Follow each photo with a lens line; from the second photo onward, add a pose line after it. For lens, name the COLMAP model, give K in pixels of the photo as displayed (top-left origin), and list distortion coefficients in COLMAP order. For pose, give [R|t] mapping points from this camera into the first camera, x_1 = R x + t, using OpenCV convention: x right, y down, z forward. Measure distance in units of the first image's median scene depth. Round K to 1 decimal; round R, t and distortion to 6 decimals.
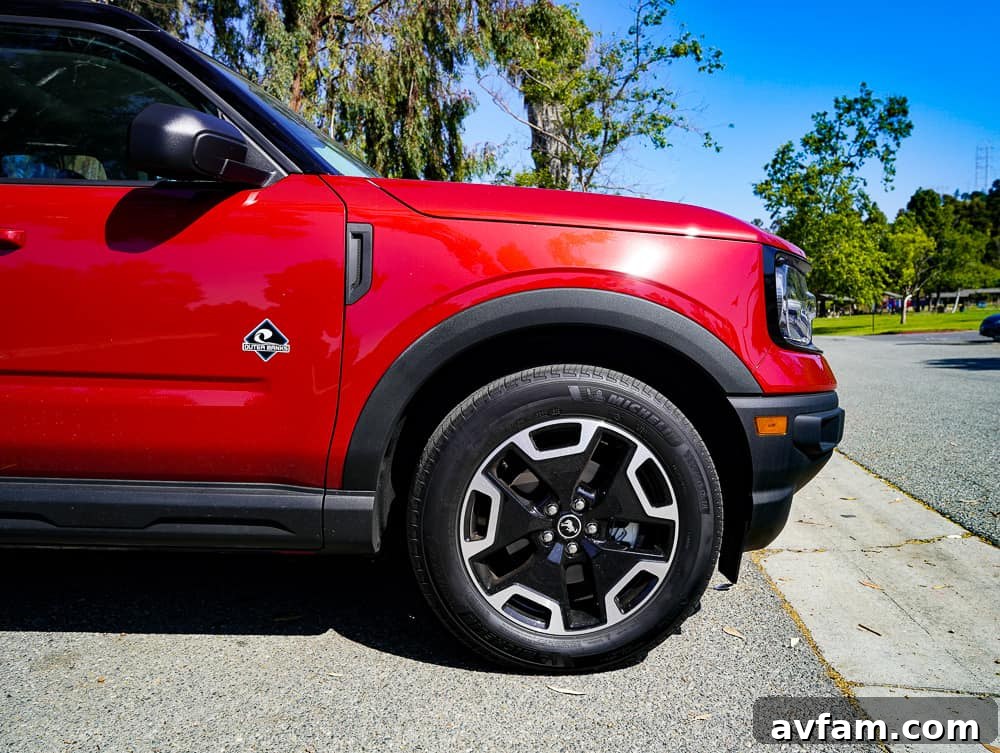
lens RADIAL K [[784.3, 0, 496.5], [0, 784.3, 379.6], [0, 0, 1]] dist [-0.182565, 0.138993]
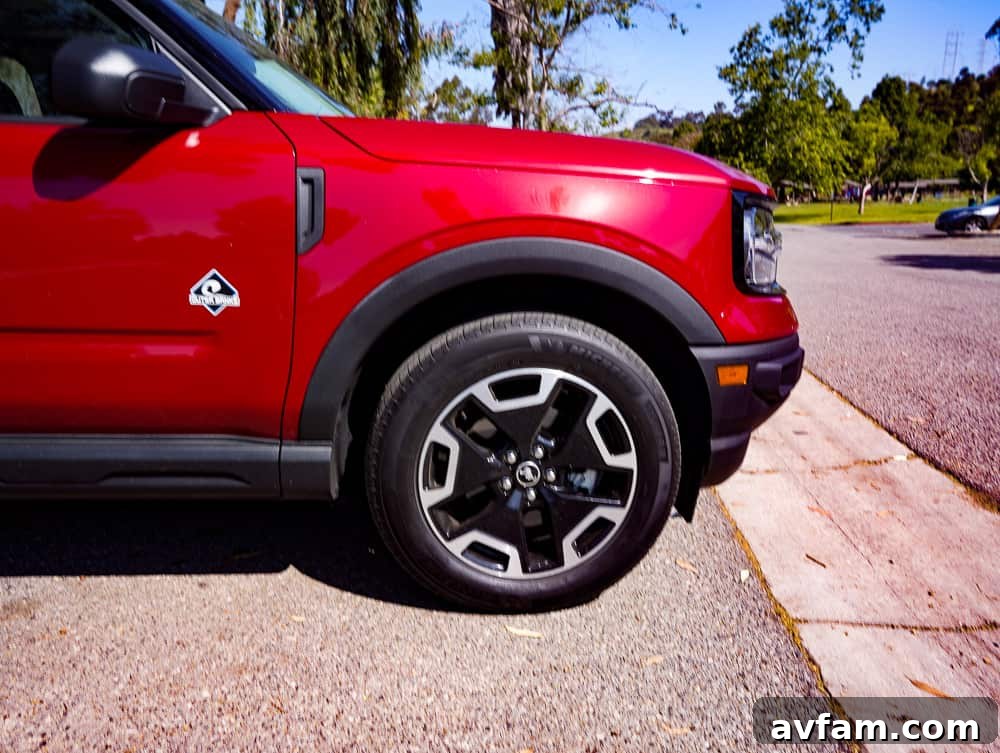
lens RADIAL K [[784.3, 0, 496.5], [0, 784.3, 379.6], [0, 0, 1]] dist [-0.182565, 0.138993]
pose [[0.998500, -0.001677, 0.054720, -0.001646], [-0.006538, 0.988724, 0.149609, -0.074764], [-0.054354, -0.149743, 0.987230, 0.024545]]
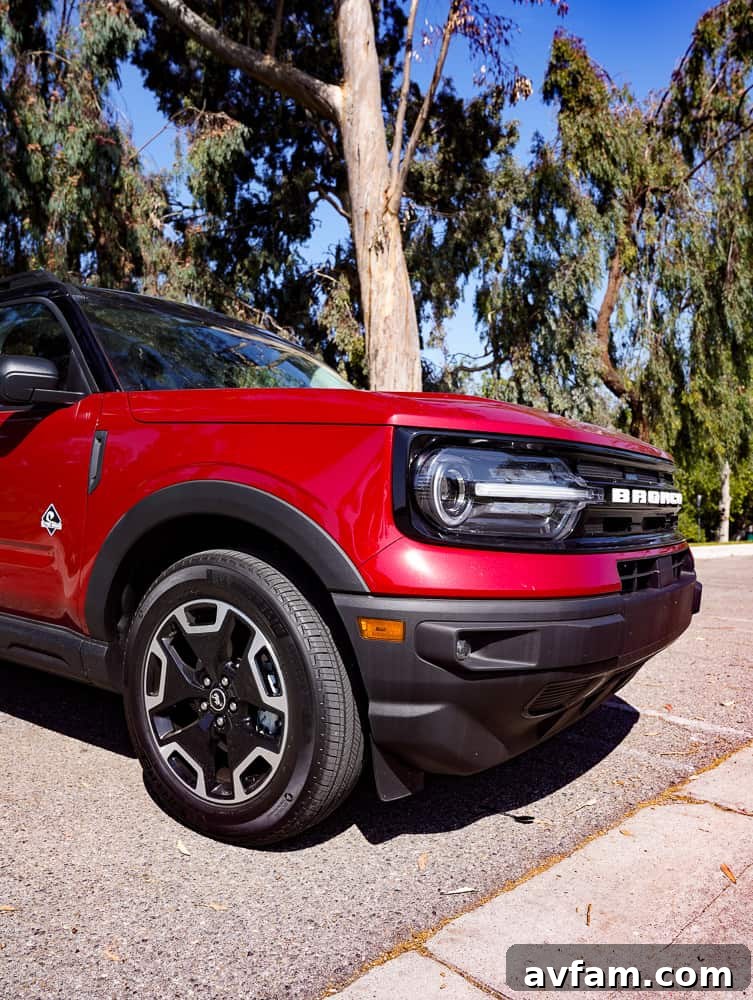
lens RADIAL K [[784.3, 0, 376.5], [0, 784.3, 500.0], [0, 0, 1]] dist [-0.182565, 0.138993]
pose [[0.787485, 0.009129, -0.616266, 0.834309], [-0.052861, 0.997206, -0.052775, -0.038258], [0.614062, 0.074136, 0.785768, 0.251543]]
